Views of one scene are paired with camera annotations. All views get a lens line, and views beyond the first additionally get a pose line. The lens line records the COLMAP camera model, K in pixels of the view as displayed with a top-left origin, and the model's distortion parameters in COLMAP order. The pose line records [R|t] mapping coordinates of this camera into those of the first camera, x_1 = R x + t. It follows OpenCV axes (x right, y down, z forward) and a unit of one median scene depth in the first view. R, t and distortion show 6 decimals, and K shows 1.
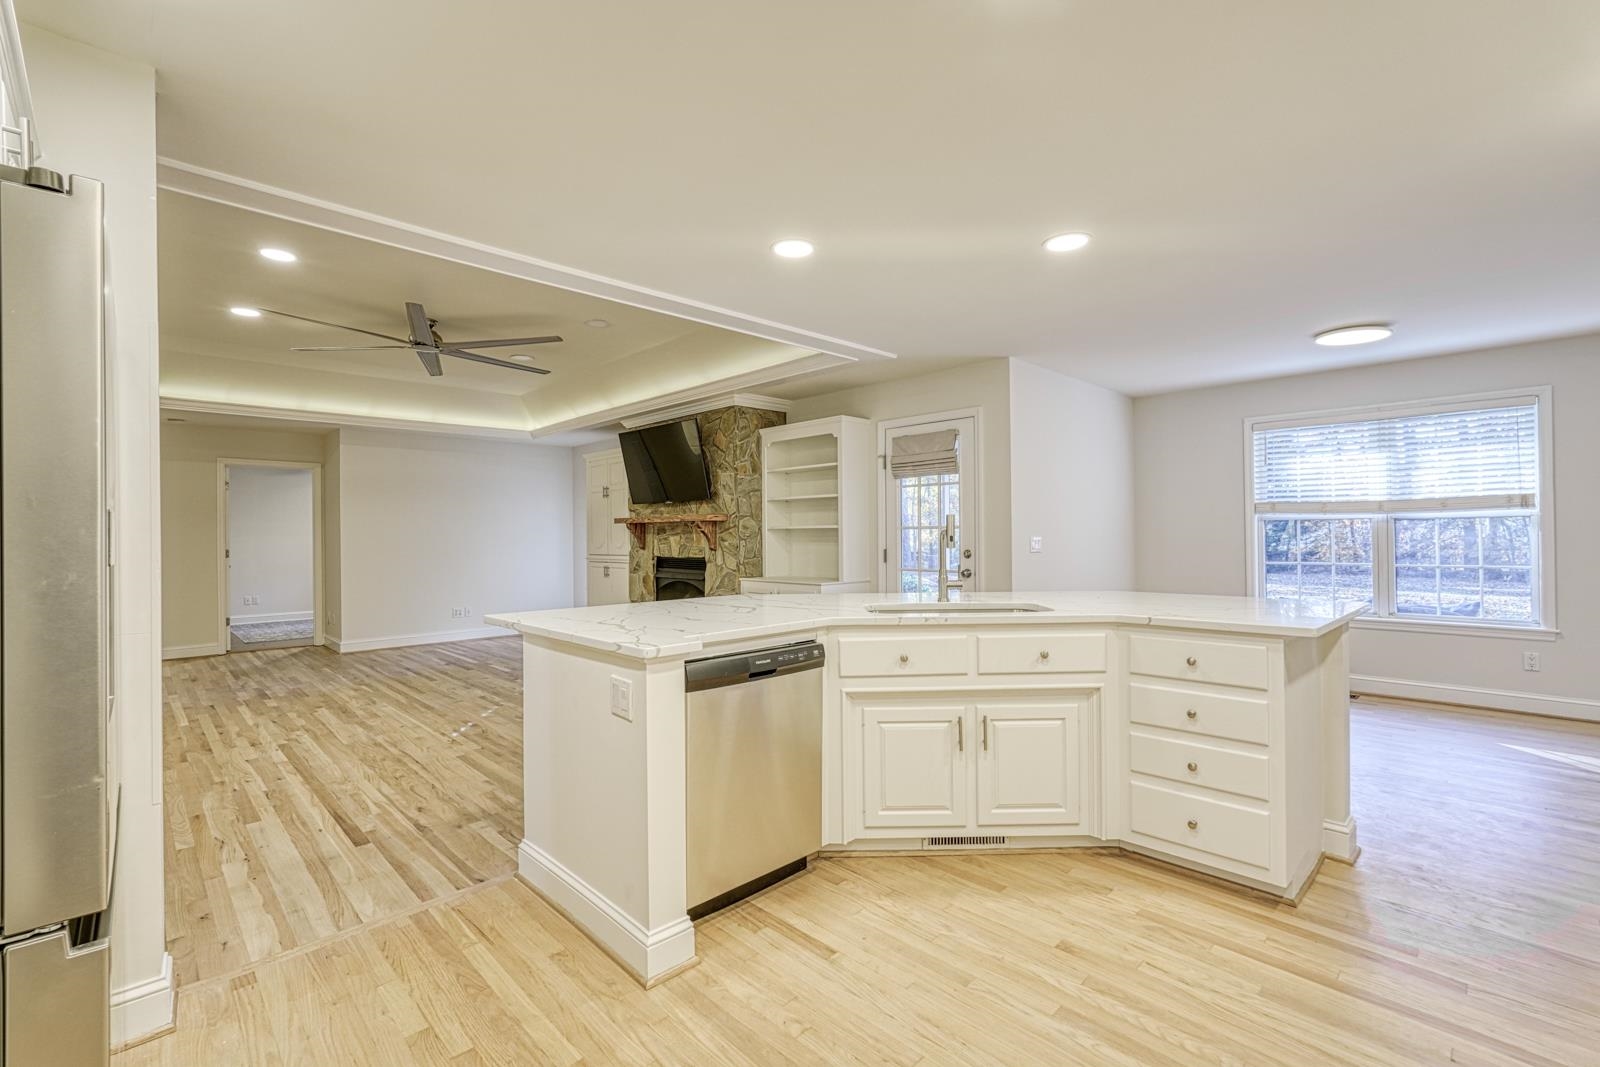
lens RADIAL K [[707.9, 0, 795.1], [0, 707.9, 531.7], [0, 0, 1]] dist [-0.007898, 0.003156]
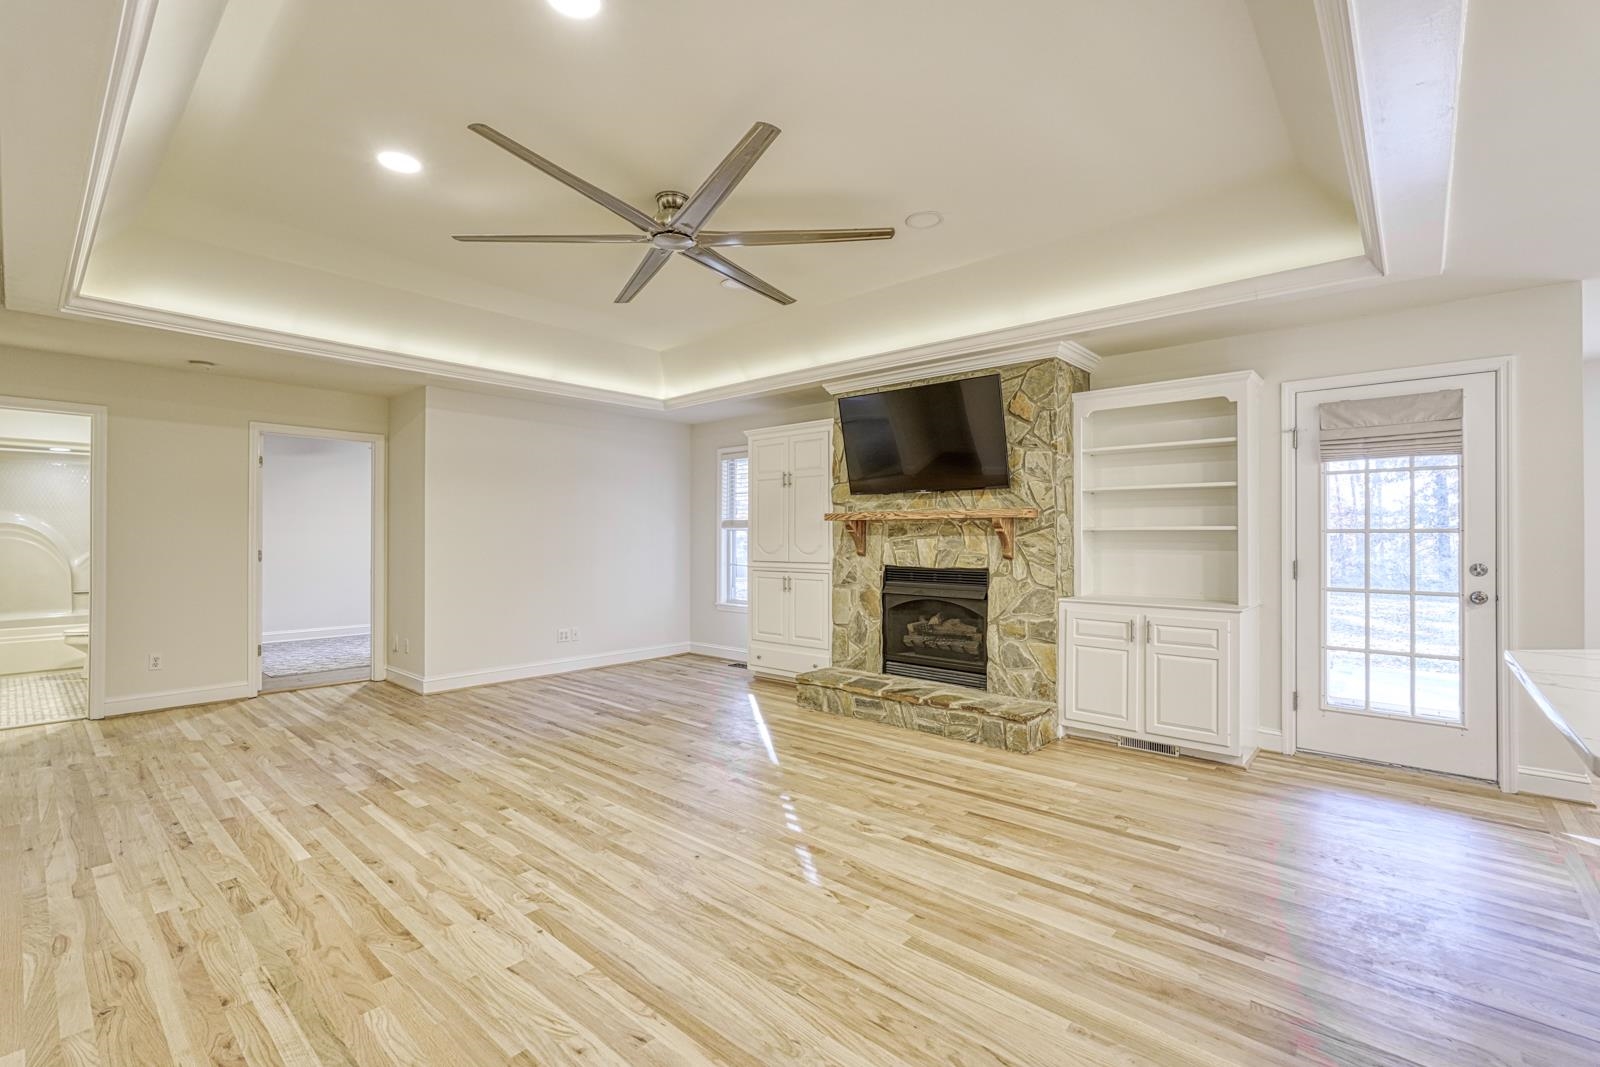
lens RADIAL K [[707.9, 0, 796.5], [0, 707.9, 531.0], [0, 0, 1]] dist [-0.007898, 0.003156]
pose [[0.997042, 0.011683, 0.075962, -0.384503], [-0.011400, 0.999926, -0.004148, 0.003309], [-0.076005, 0.003270, 0.997102, 0.295566]]
